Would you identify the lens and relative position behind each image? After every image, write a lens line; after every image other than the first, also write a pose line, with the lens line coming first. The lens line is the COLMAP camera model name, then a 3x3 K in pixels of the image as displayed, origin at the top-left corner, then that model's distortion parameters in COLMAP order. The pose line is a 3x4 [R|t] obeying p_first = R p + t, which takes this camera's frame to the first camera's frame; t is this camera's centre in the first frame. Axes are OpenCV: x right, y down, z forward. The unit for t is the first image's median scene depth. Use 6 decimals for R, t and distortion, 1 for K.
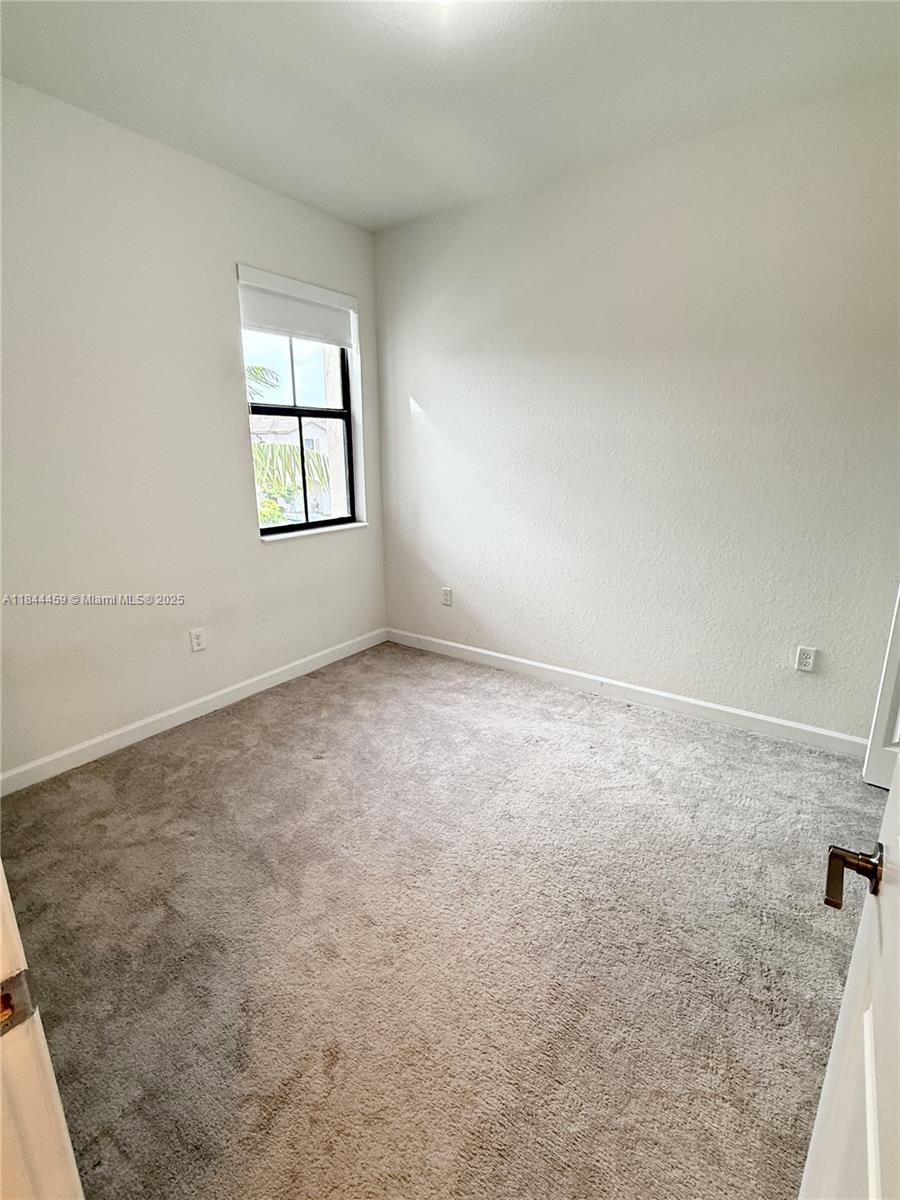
lens RADIAL K [[565.3, 0, 448.0], [0, 565.3, 603.0], [0, 0, 1]] dist [0.007557, -0.000021]
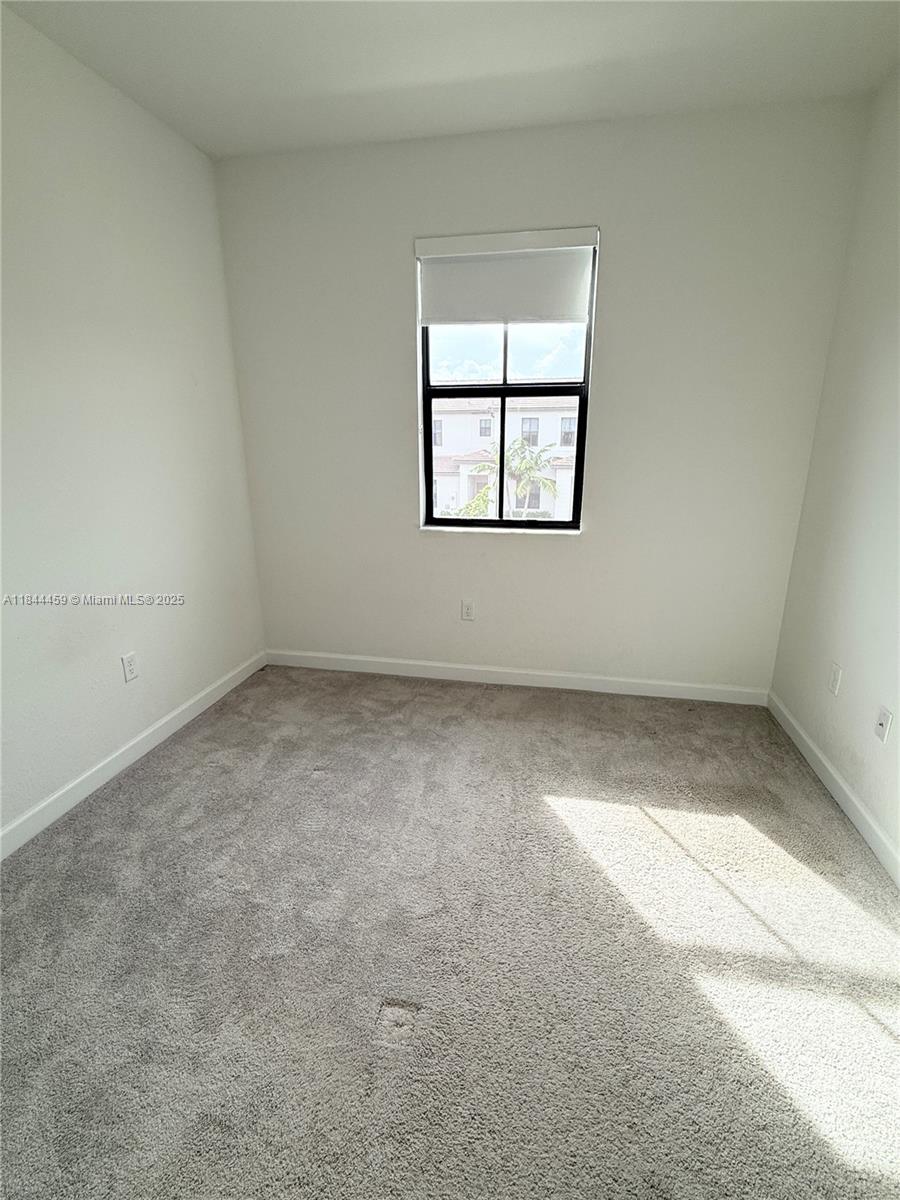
lens RADIAL K [[565.3, 0, 448.0], [0, 565.3, 603.0], [0, 0, 1]] dist [0.007557, -0.000021]
pose [[0.412022, 0.291714, -0.863215, 0.669906], [-0.237504, 0.949000, 0.207341, -0.238604], [0.879676, 0.119588, 0.460292, 0.709610]]
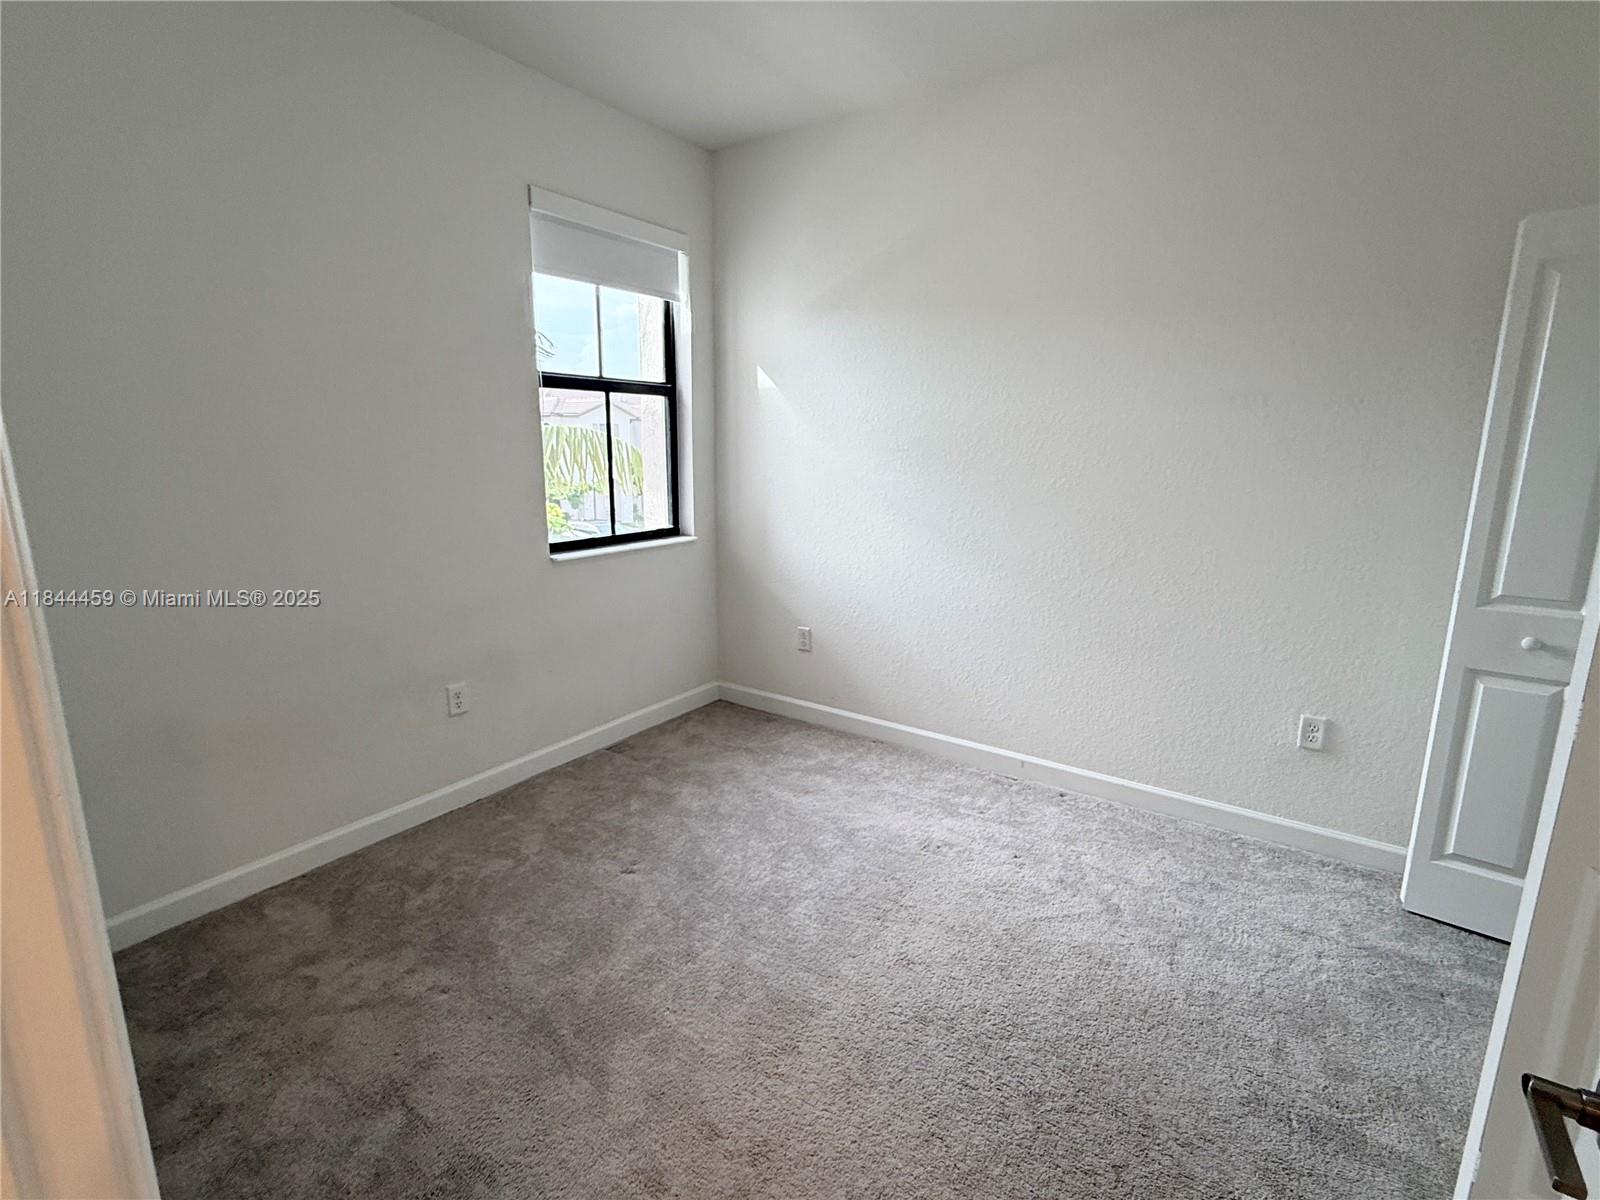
lens RADIAL K [[753.8, 0, 800.0], [0, 753.8, 600.0], [0, 0, 1]] dist [0.007557, -0.000021]
pose [[0.999743, 0.008881, 0.020867, -0.039656], [-0.007690, 0.998374, -0.056484, -0.009685], [-0.021334, 0.056309, 0.998185, 0.048210]]
